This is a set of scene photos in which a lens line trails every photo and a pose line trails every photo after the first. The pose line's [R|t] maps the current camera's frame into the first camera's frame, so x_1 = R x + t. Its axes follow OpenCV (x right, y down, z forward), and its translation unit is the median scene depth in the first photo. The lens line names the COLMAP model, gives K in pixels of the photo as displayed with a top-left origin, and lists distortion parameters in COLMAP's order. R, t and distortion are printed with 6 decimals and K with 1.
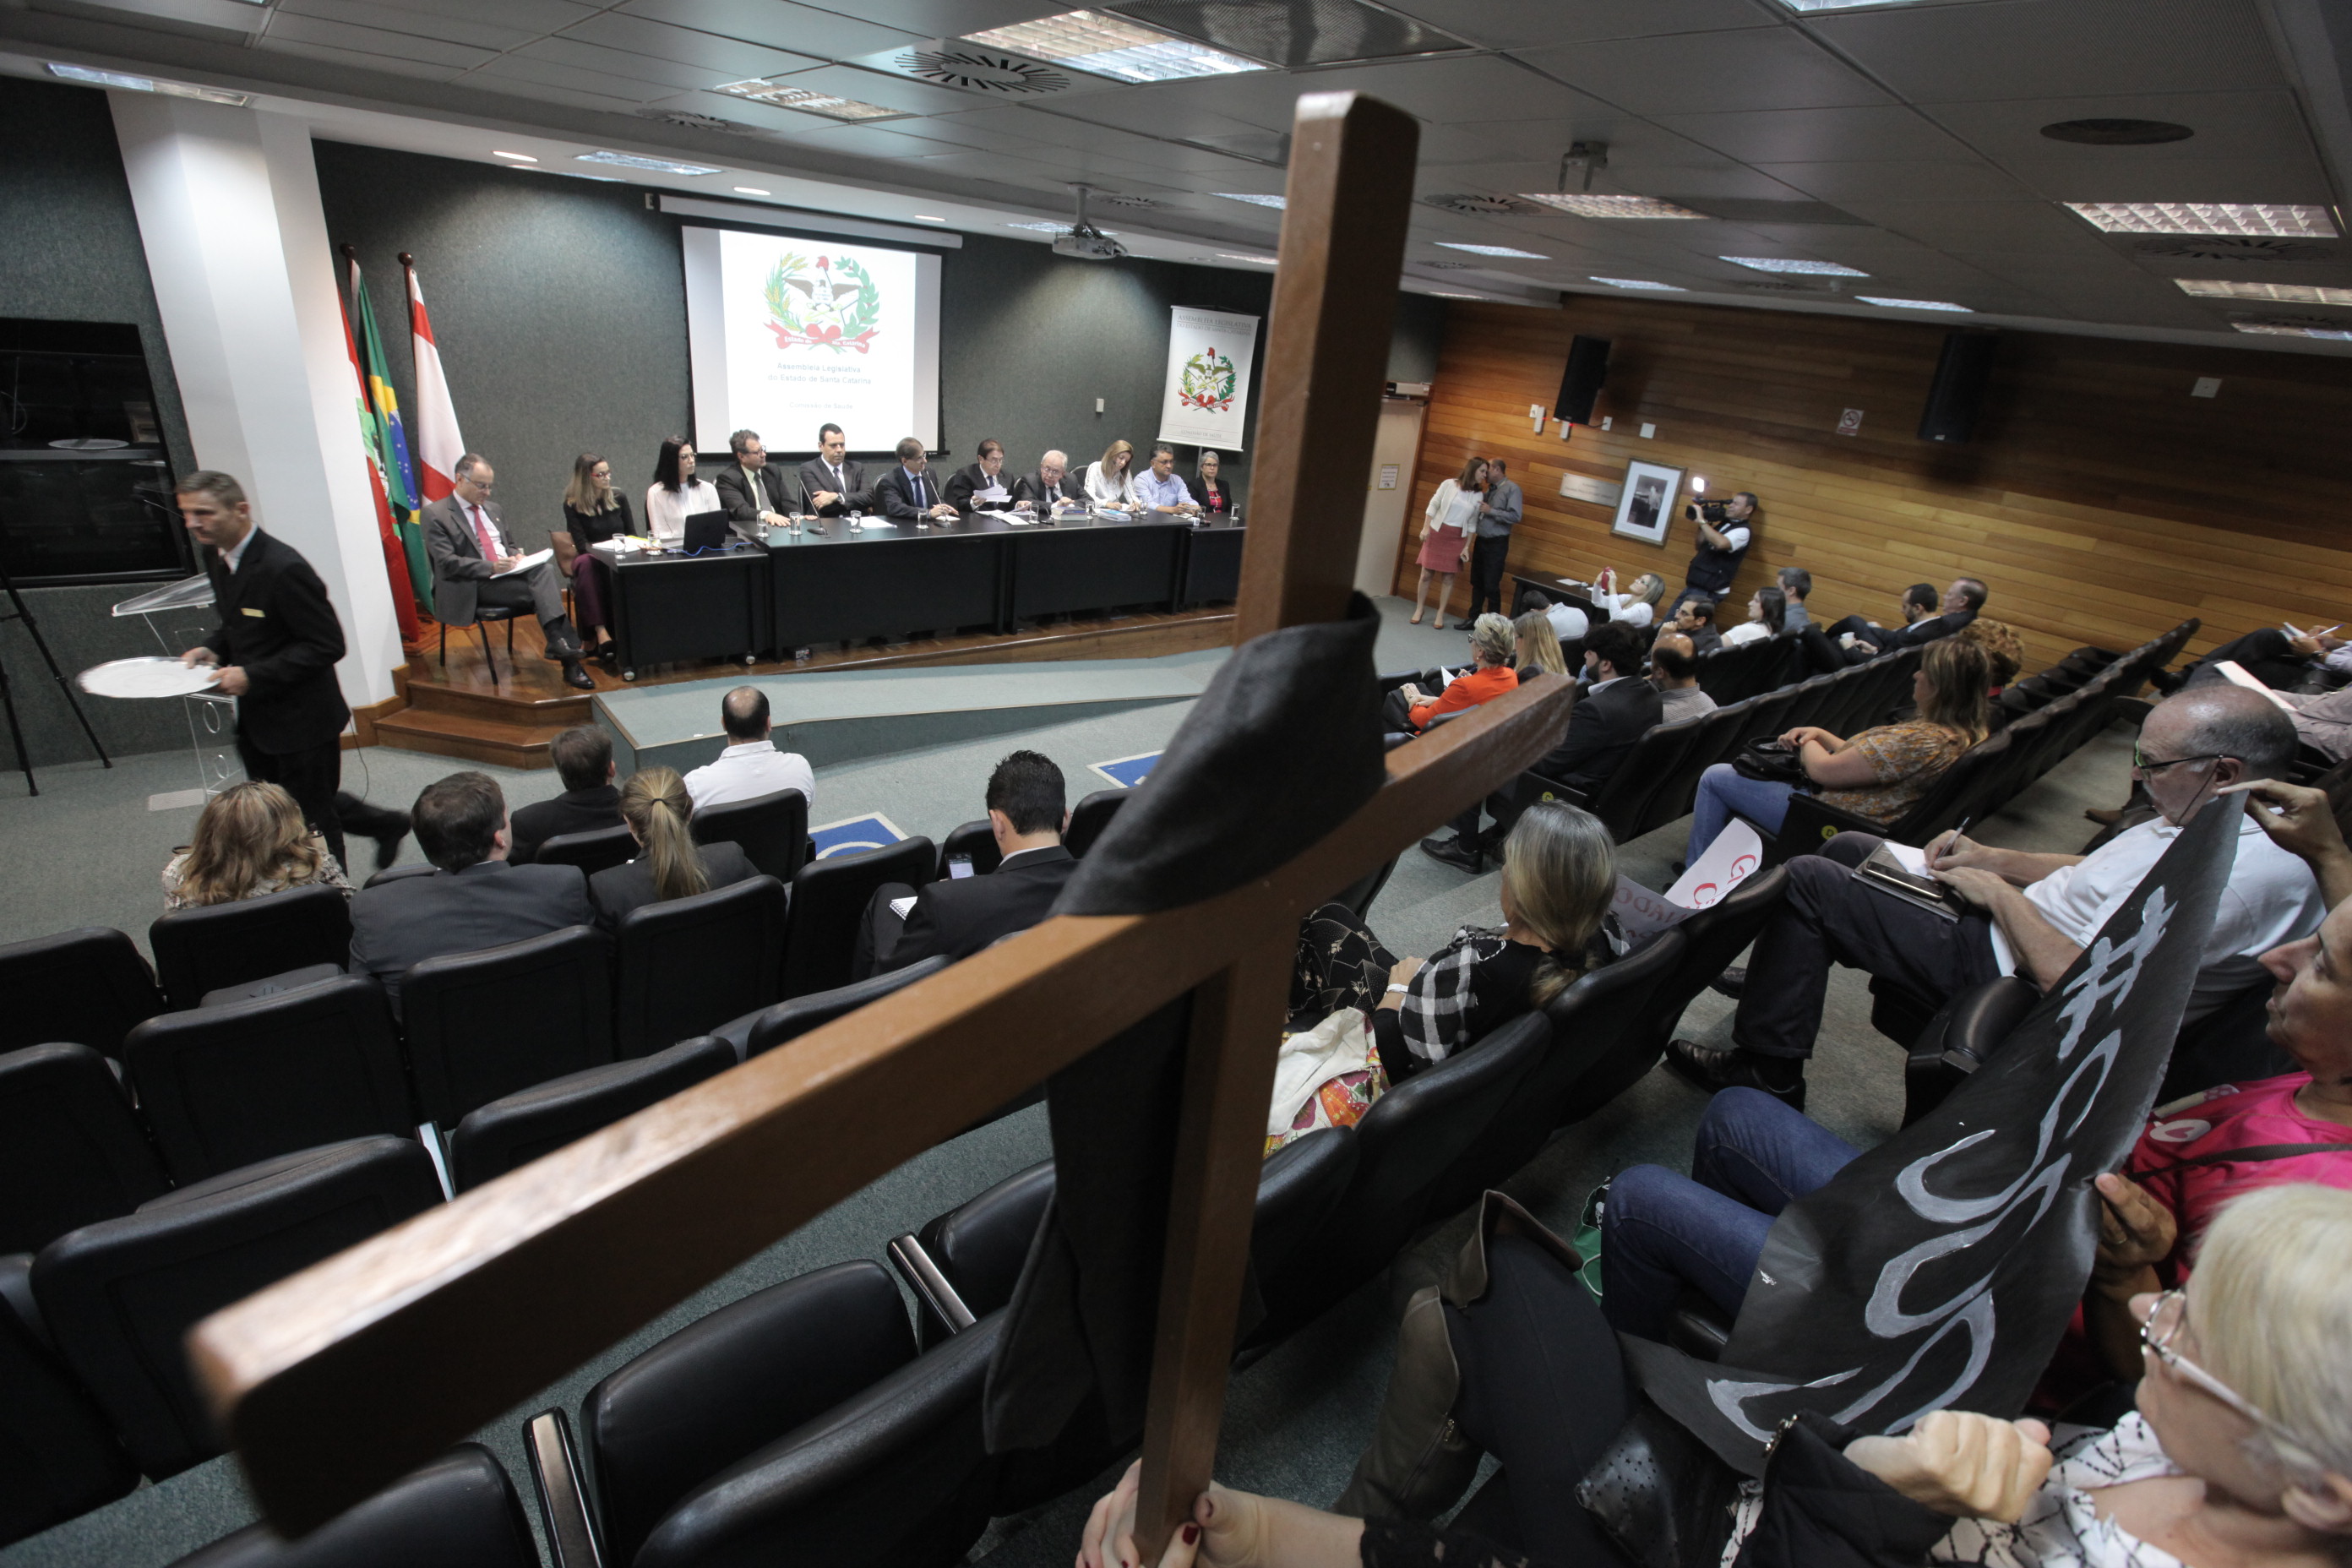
lens RADIAL K [[1083.2, 0, 1186.1], [0, 1083.2, 786.2], [0, 0, 1]] dist [-0.057168, 0.023851]
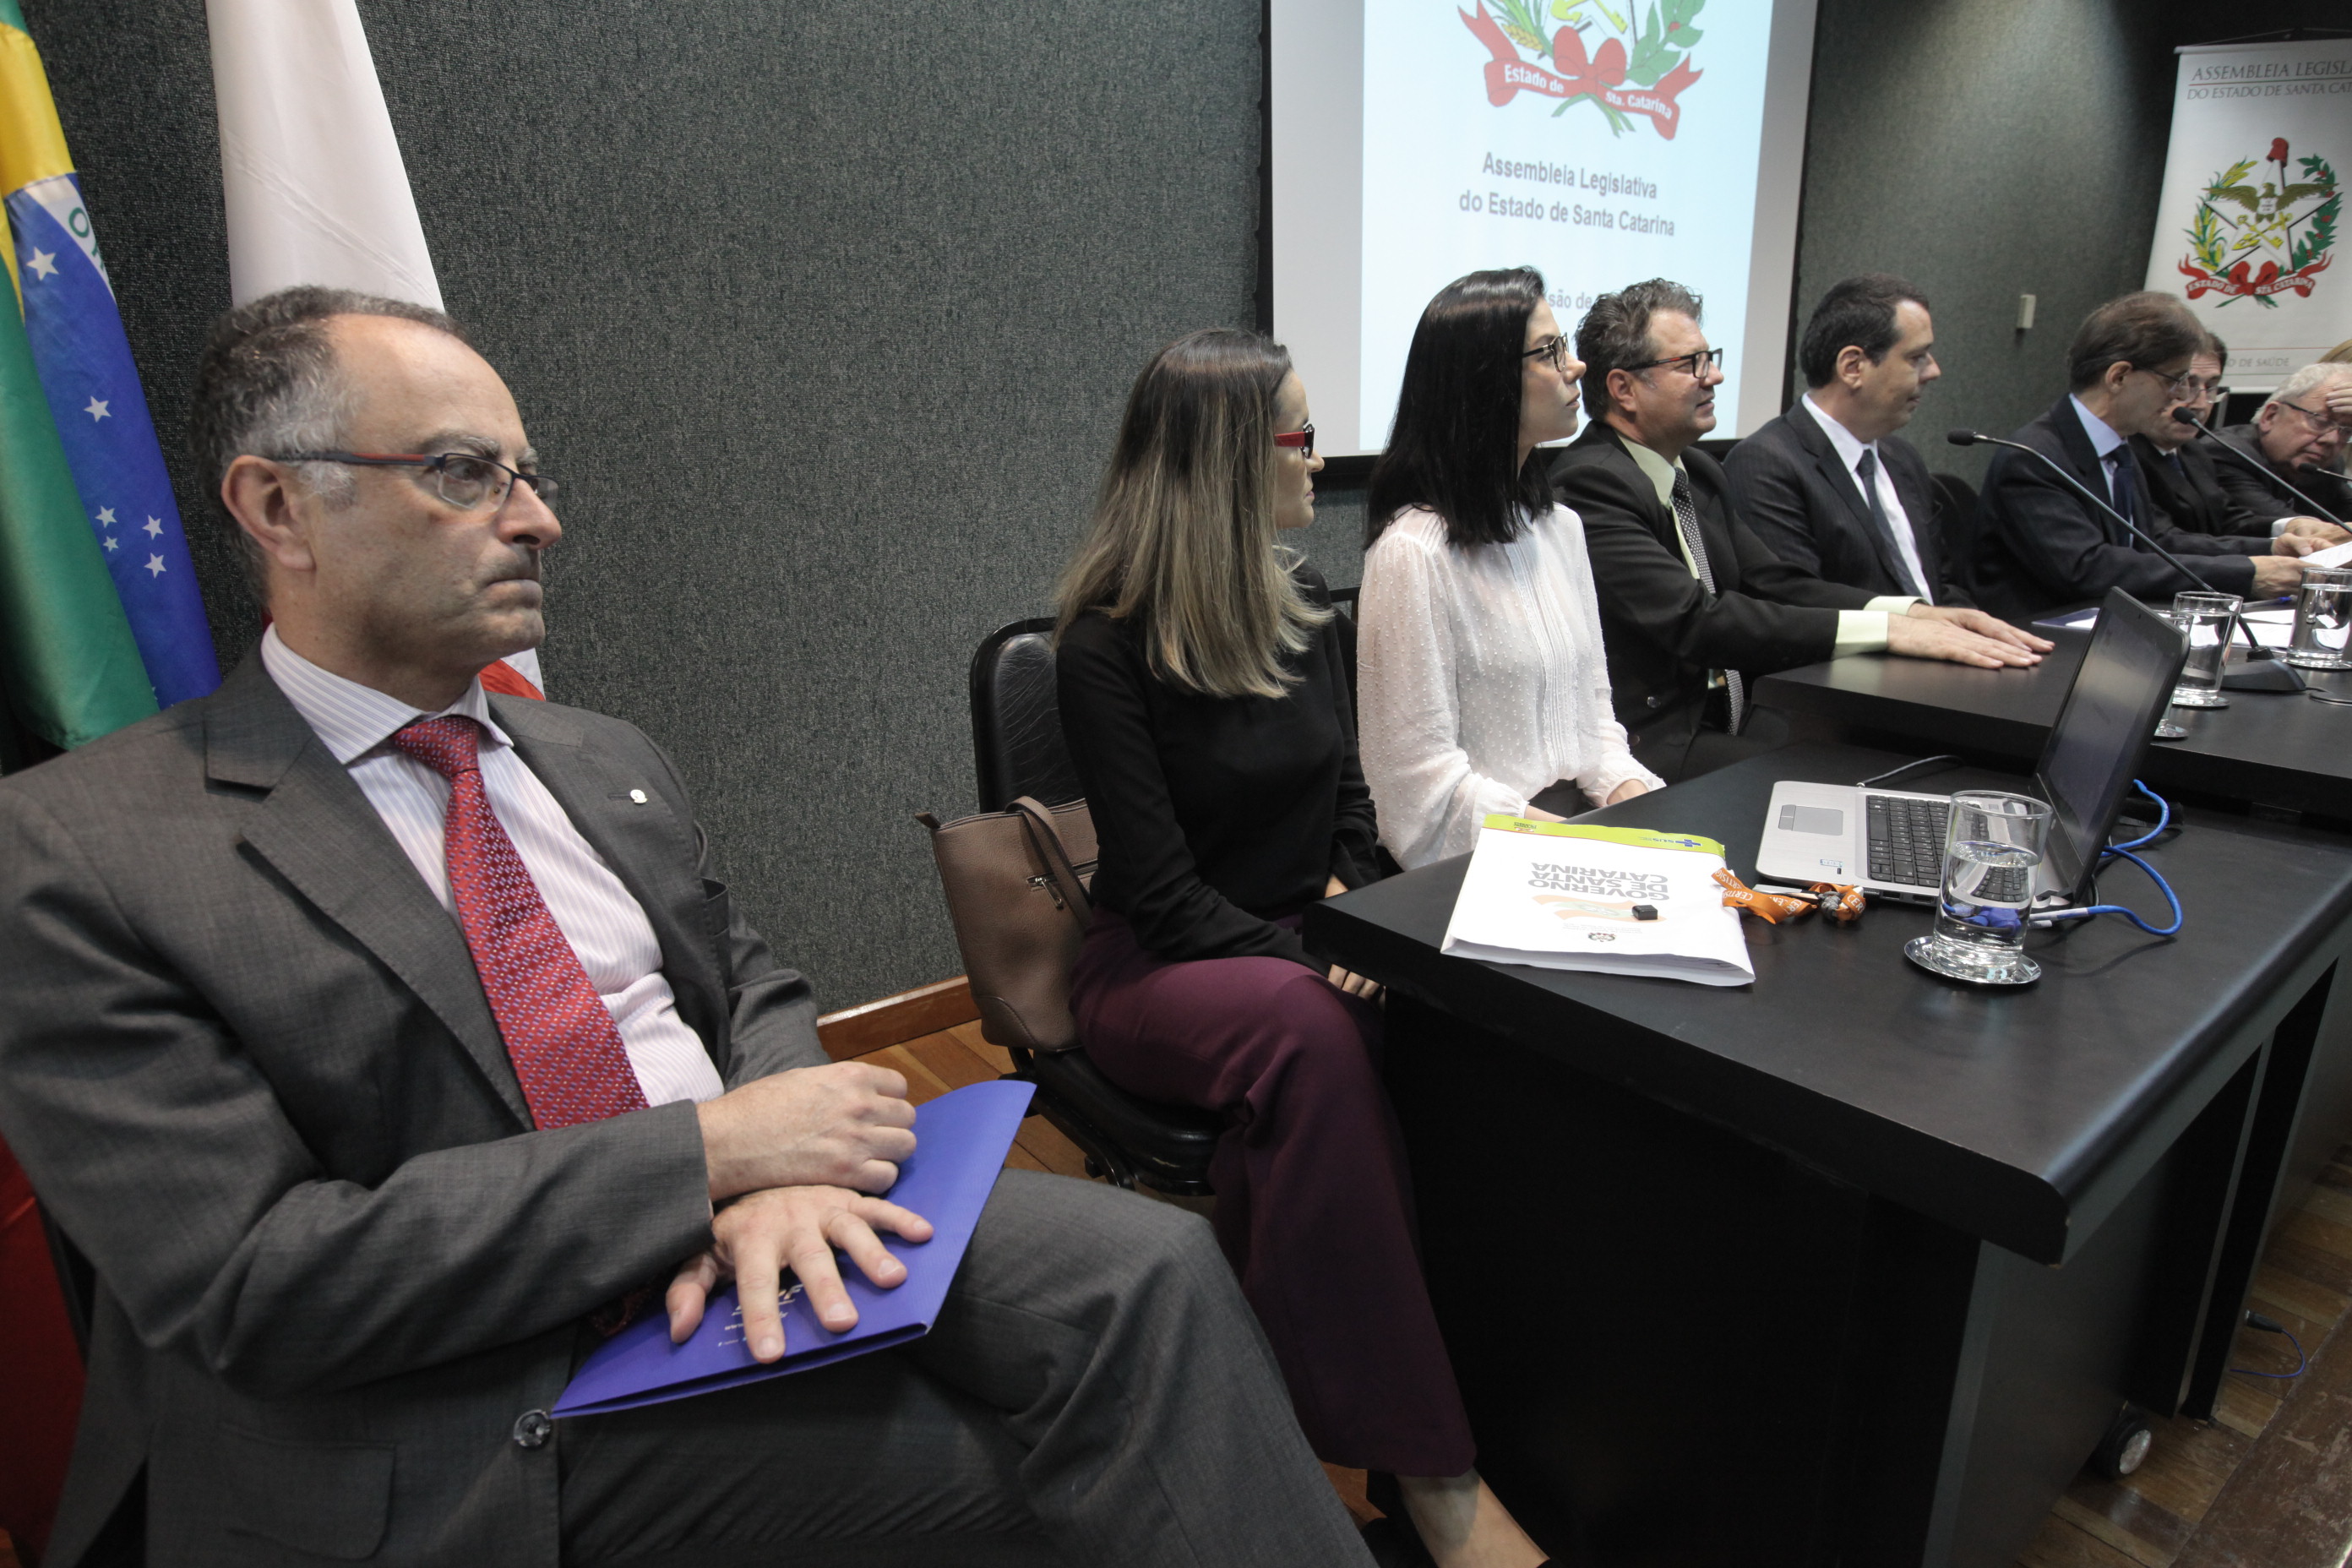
lens RADIAL K [[1310.9, 0, 1182.1], [0, 1310.9, 786.2], [0, 0, 1]] dist [-0.038527, 0.027063]
pose [[0.990133, -0.105292, -0.092469, -0.464073], [0.090683, 0.984514, -0.150026, -0.180274], [0.106833, 0.140161, 0.984348, 0.675946]]
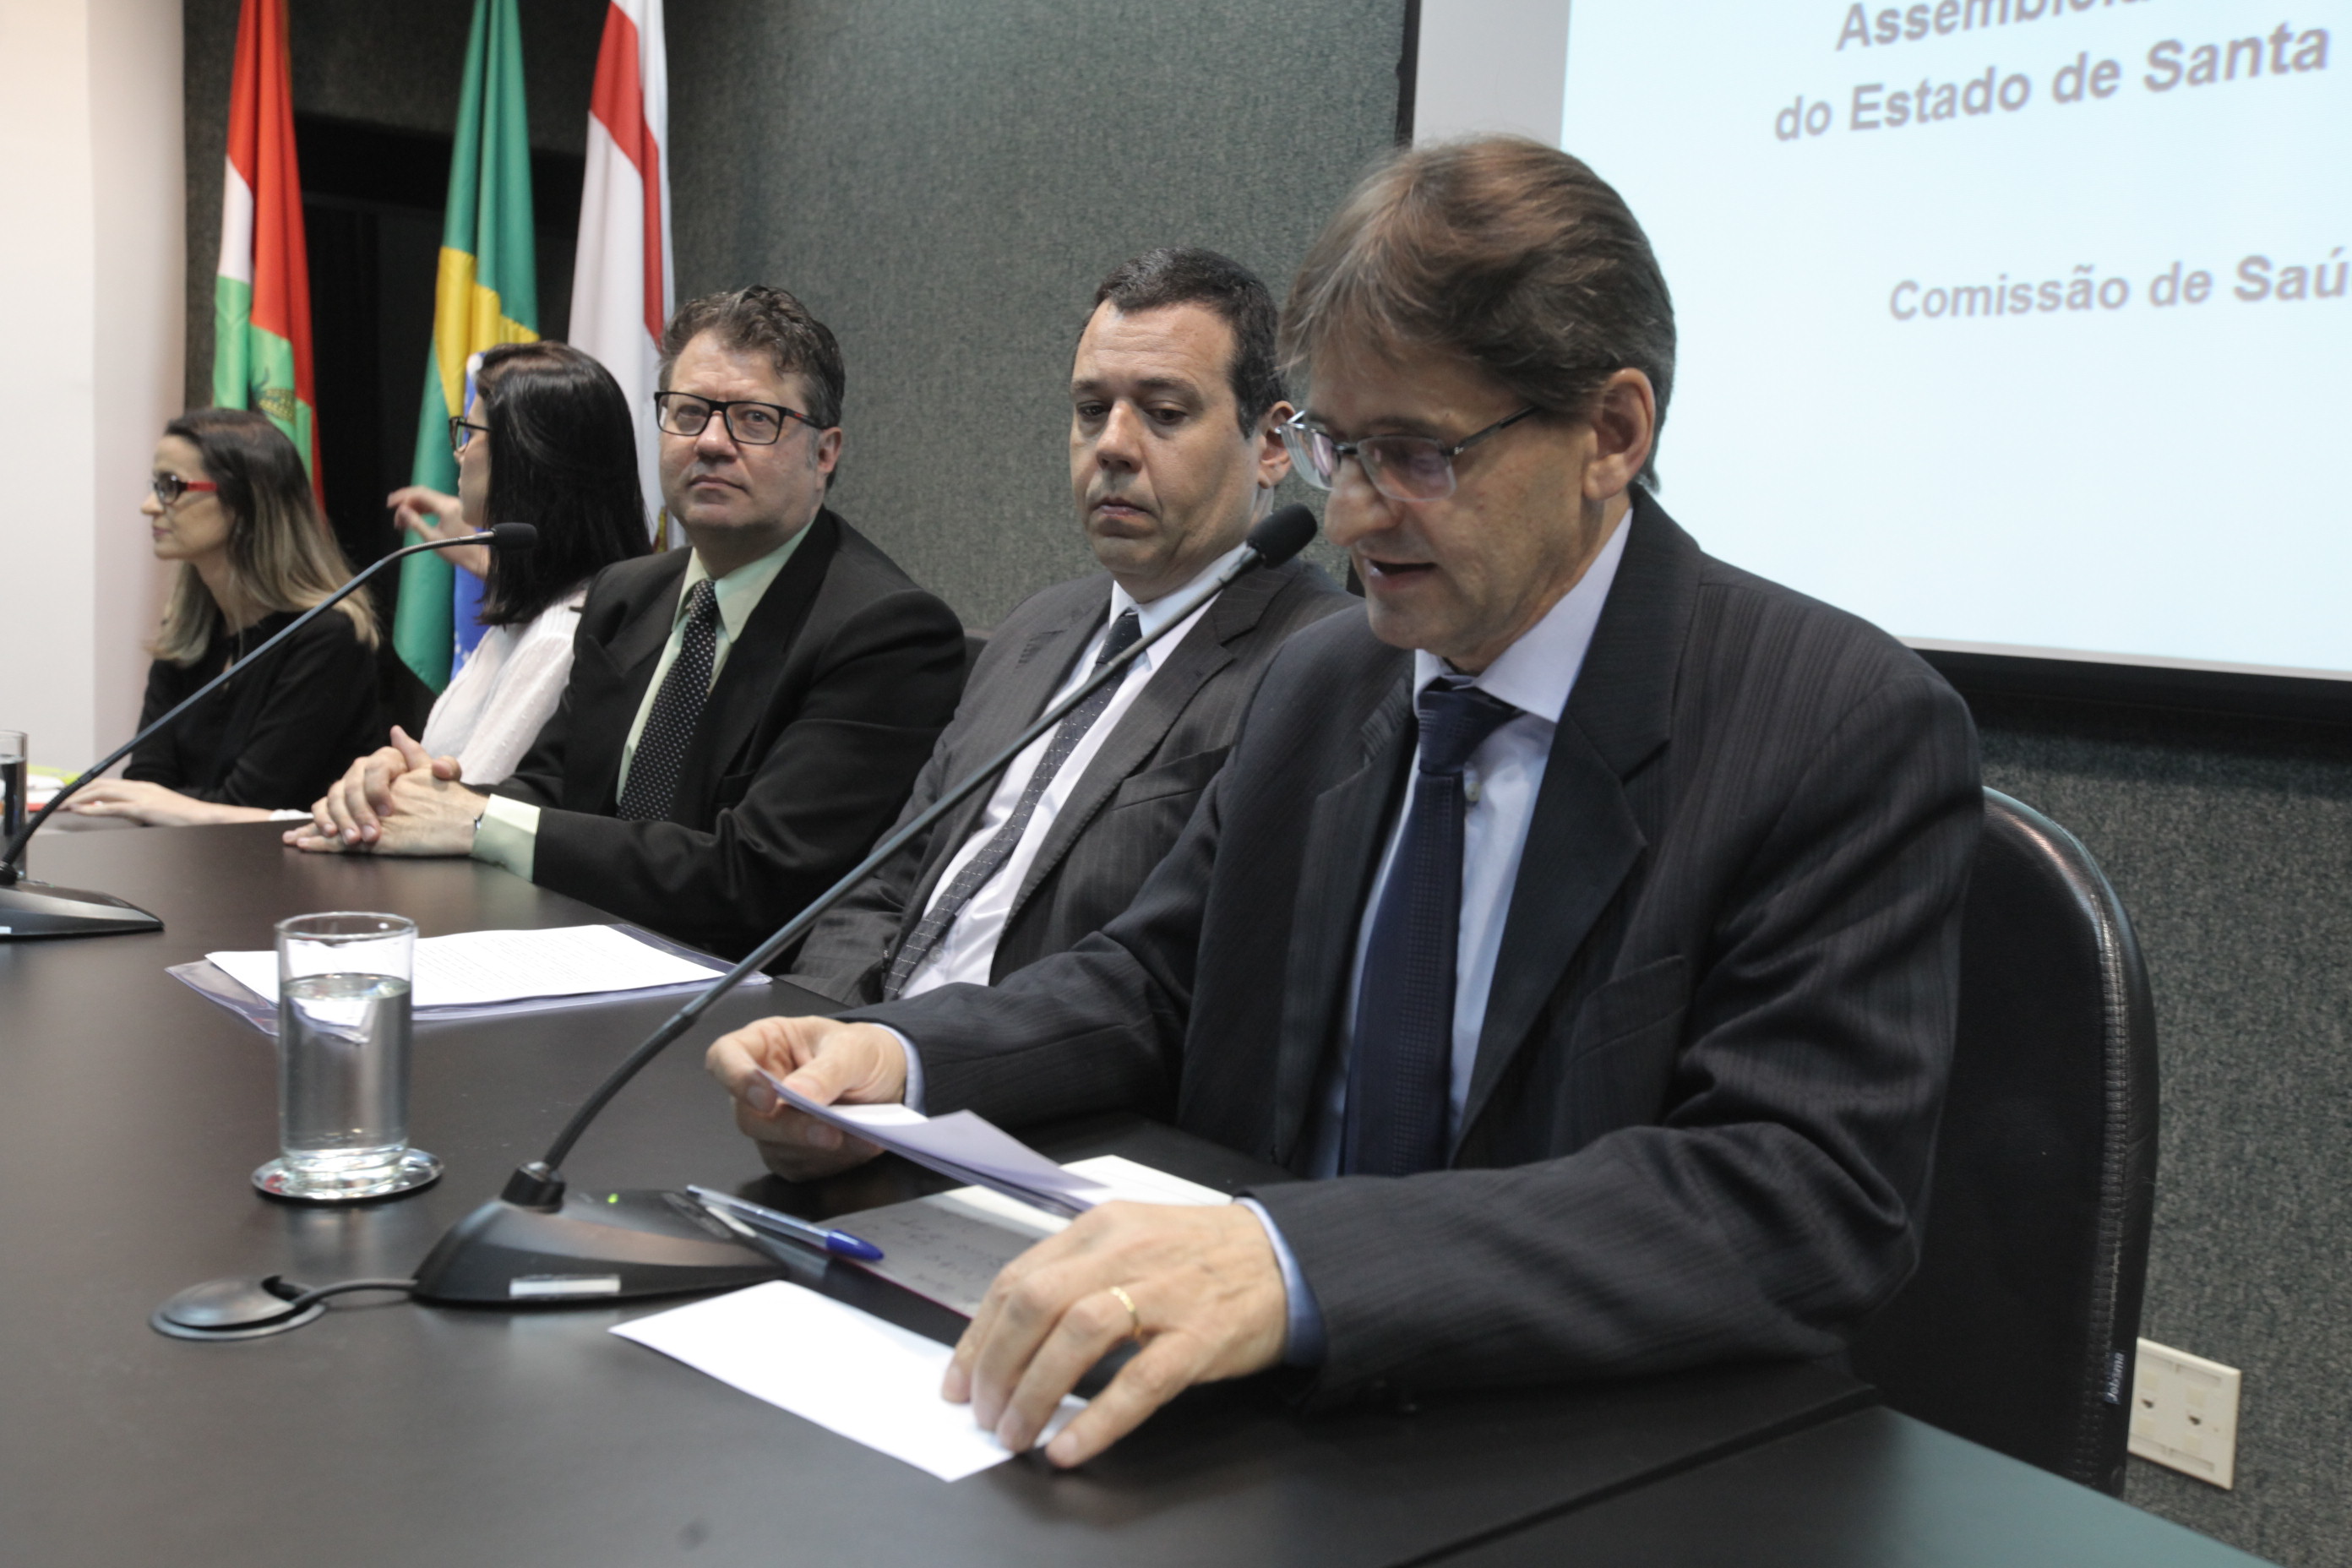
lens RADIAL K [[2237.2, 0, 1179.6], [0, 2237.2, 783.7], [0, 0, 1]] dist [-0.004916, 0.139916]
pose [[-0.026121, 0.003150, -0.999654, -0.092646], [-0.456126, 0.889793, 0.014723, -0.280404], [0.889532, 0.456353, -0.021806, 1.002318]]
